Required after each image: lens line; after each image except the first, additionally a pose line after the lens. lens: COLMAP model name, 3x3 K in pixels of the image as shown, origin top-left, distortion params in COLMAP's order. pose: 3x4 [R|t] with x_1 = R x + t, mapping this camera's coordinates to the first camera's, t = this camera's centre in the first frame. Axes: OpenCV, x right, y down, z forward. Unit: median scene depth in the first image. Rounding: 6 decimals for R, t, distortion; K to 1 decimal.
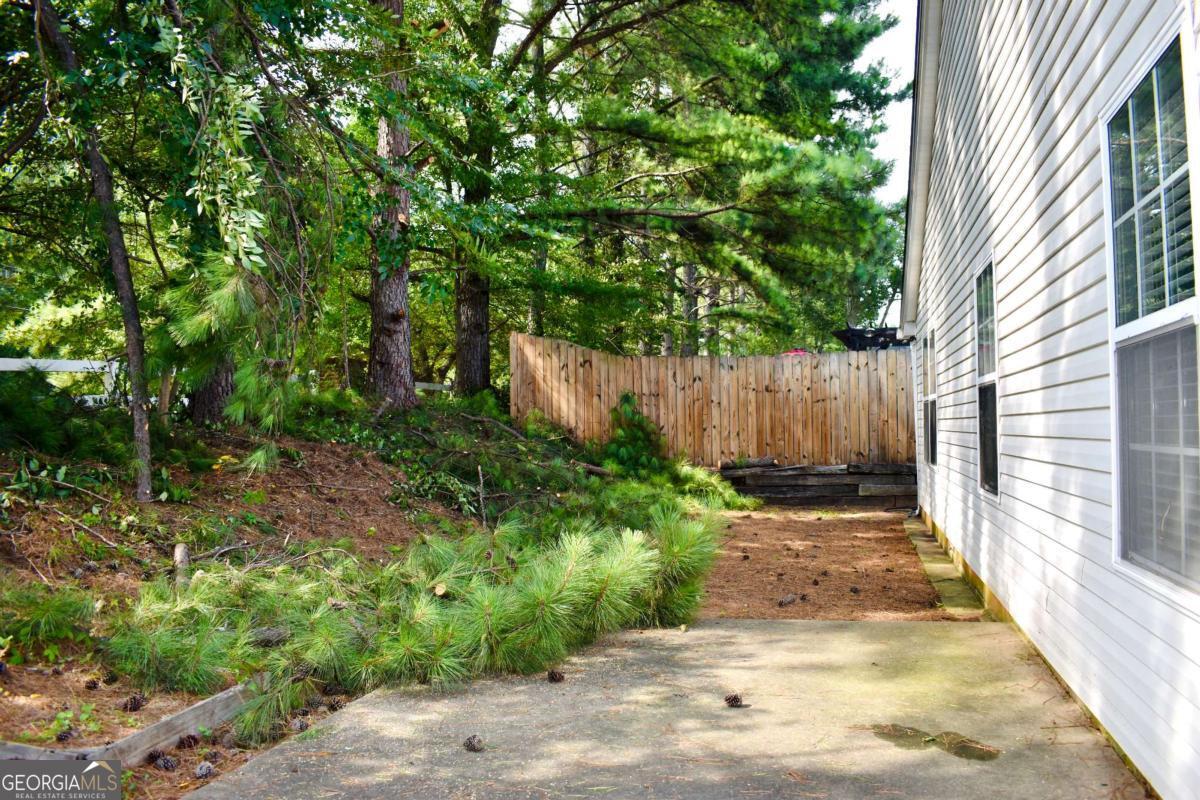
lens RADIAL K [[948.6, 0, 600.0], [0, 948.6, 400.0], [0, 0, 1]] dist [-0.062270, -0.001537]
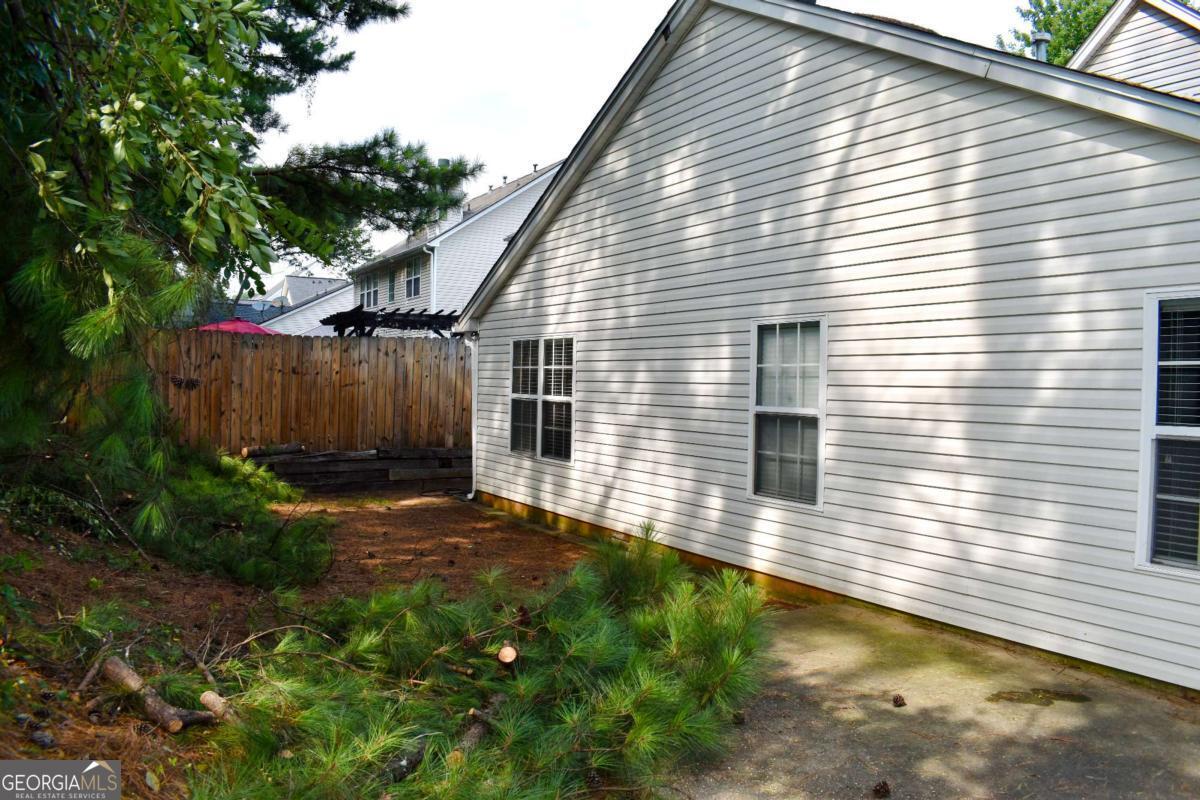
lens RADIAL K [[958.0, 0, 605.3], [0, 958.0, 411.7], [0, 0, 1]] dist [-0.078200, 0.011445]
pose [[0.701363, -0.001113, 0.712803, -0.288409], [-0.045186, 0.997918, 0.046019, -0.029459], [-0.711370, -0.064485, 0.699853, 0.118803]]
